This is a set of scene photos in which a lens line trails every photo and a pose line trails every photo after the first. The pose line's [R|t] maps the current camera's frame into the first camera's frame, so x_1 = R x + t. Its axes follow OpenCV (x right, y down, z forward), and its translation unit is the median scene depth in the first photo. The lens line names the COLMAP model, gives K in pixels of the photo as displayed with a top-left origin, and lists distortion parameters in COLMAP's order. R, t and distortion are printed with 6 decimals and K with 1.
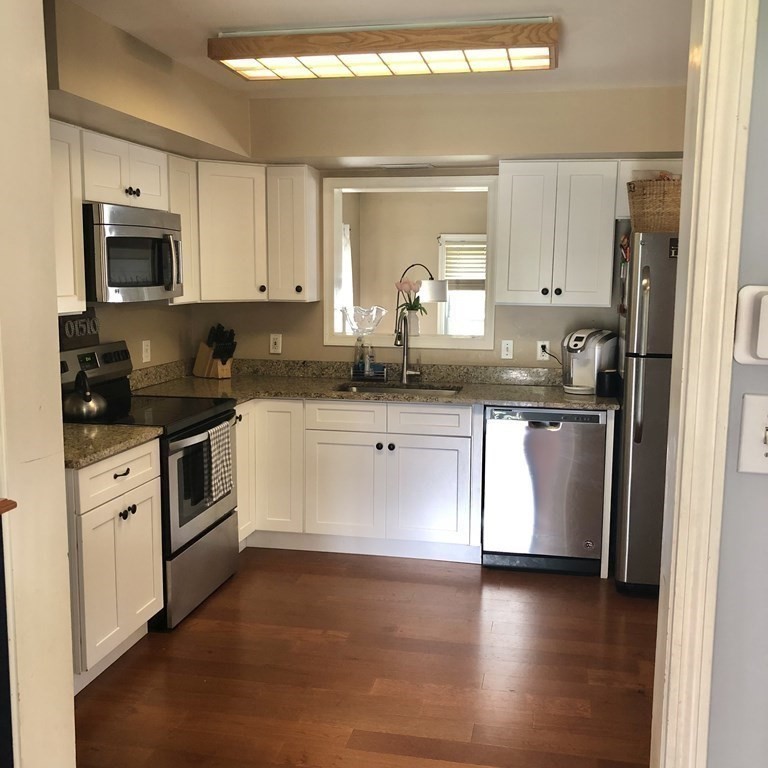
lens RADIAL K [[848.1, 0, 384.4], [0, 848.1, 389.3], [0, 0, 1]] dist [0.021152, 0.000000]
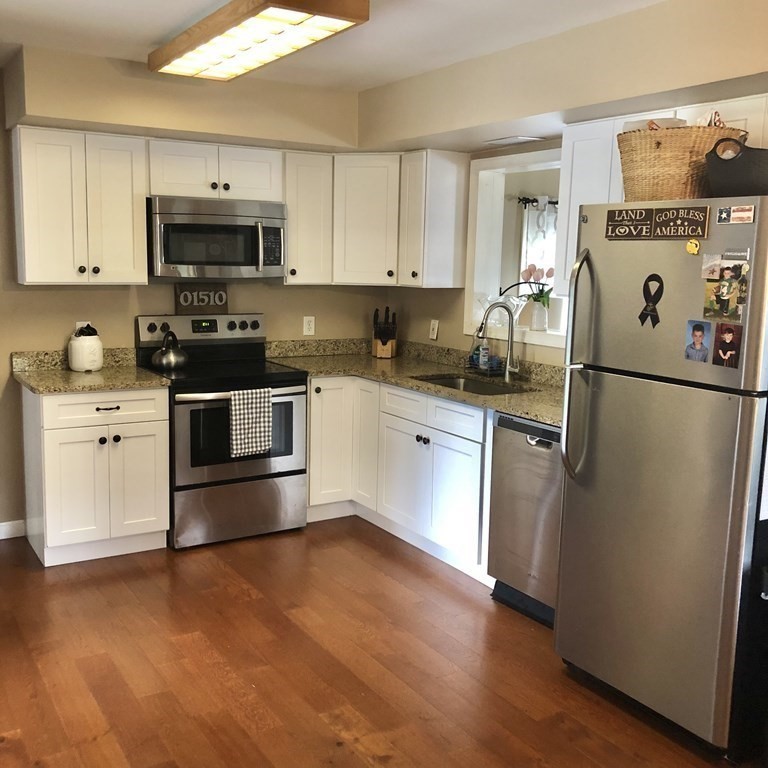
lens RADIAL K [[848.1, 0, 371.9], [0, 848.1, 384.2], [0, 0, 1]] dist [0.021152, 0.000000]
pose [[0.677641, 0.116079, -0.726174, 0.654261], [-0.118094, 0.991825, 0.048341, -0.033895], [0.725849, 0.052999, 0.685809, 0.302798]]
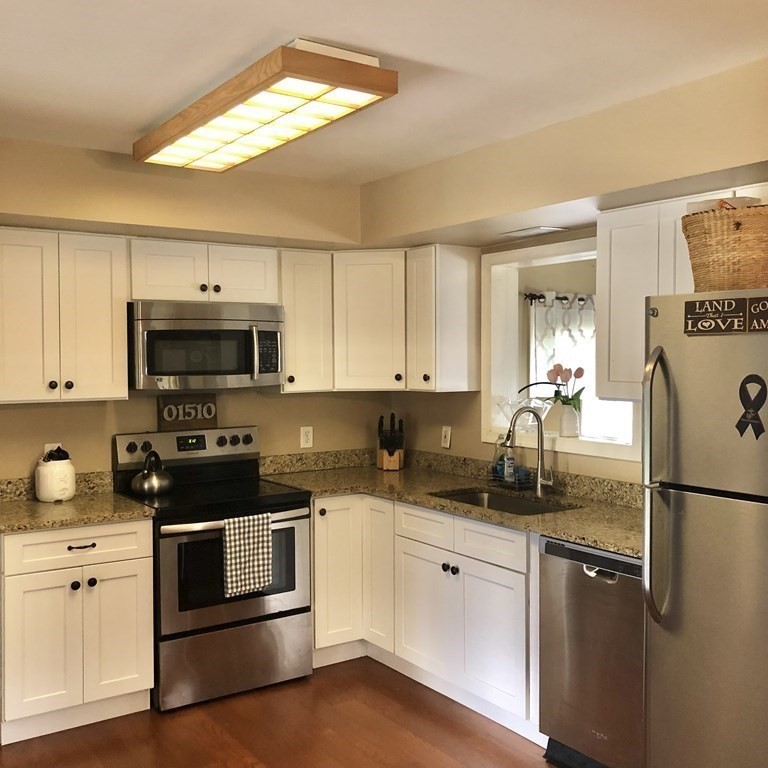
lens RADIAL K [[848.1, 0, 377.5], [0, 848.1, 377.1], [0, 0, 1]] dist [0.021152, 0.000000]
pose [[0.710671, 0.004393, -0.703511, 0.536448], [-0.085157, 0.993165, -0.079822, -0.045604], [0.698352, 0.116636, 0.706188, 0.347642]]
